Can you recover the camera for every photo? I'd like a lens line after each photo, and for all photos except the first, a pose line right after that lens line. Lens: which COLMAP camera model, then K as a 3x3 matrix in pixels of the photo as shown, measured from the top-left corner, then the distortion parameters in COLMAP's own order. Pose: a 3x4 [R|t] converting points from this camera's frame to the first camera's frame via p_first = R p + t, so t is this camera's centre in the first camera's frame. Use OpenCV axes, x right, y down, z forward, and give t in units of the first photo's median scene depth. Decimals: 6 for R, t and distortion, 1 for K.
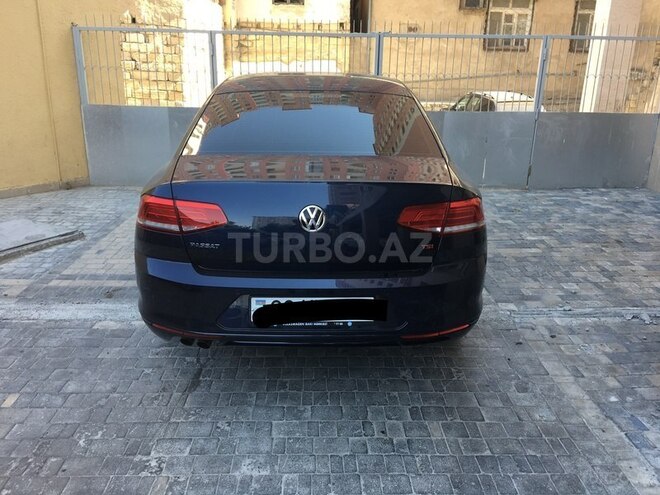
lens RADIAL K [[568.0, 0, 331.7], [0, 568.0, 245.9], [0, 0, 1]] dist [0.032420, -0.015018]
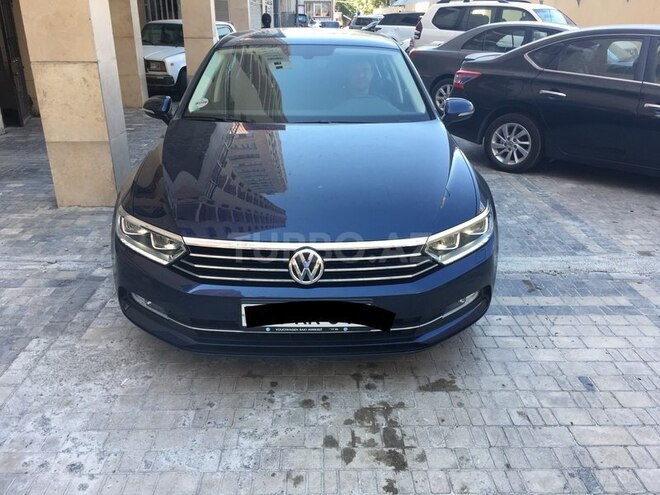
lens RADIAL K [[568.0, 0, 329.7], [0, 568.0, 247.1], [0, 0, 1]] dist [0.032420, -0.015018]
pose [[-0.999752, -0.021945, -0.003799, -0.034683], [-0.019317, 0.769518, 0.638333, -0.273863], [-0.011084, 0.638248, -0.769751, 0.857995]]
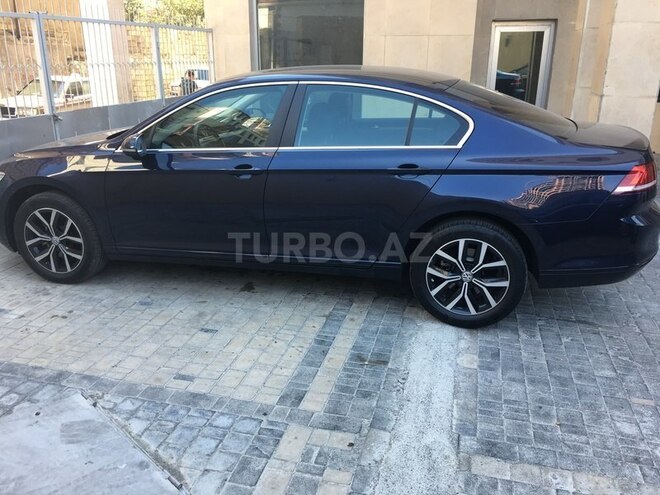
lens RADIAL K [[568.0, 0, 331.2], [0, 568.0, 247.1], [0, 0, 1]] dist [0.032420, -0.015018]
pose [[0.274408, -0.331285, 0.902746, -0.545120], [0.293373, 0.922868, 0.249493, -0.140618], [-0.915769, 0.196379, 0.350433, 0.389081]]
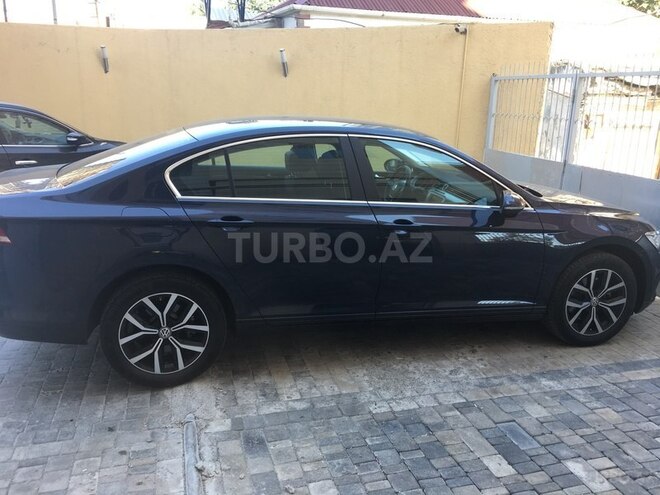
lens RADIAL K [[568.0, 0, 329.4], [0, 568.0, 247.6], [0, 0, 1]] dist [0.032420, -0.015018]
pose [[0.240716, 0.245471, -0.939042, 0.500367], [-0.318563, 0.933876, 0.162459, -0.142365], [0.916828, 0.260037, 0.302997, 0.424656]]
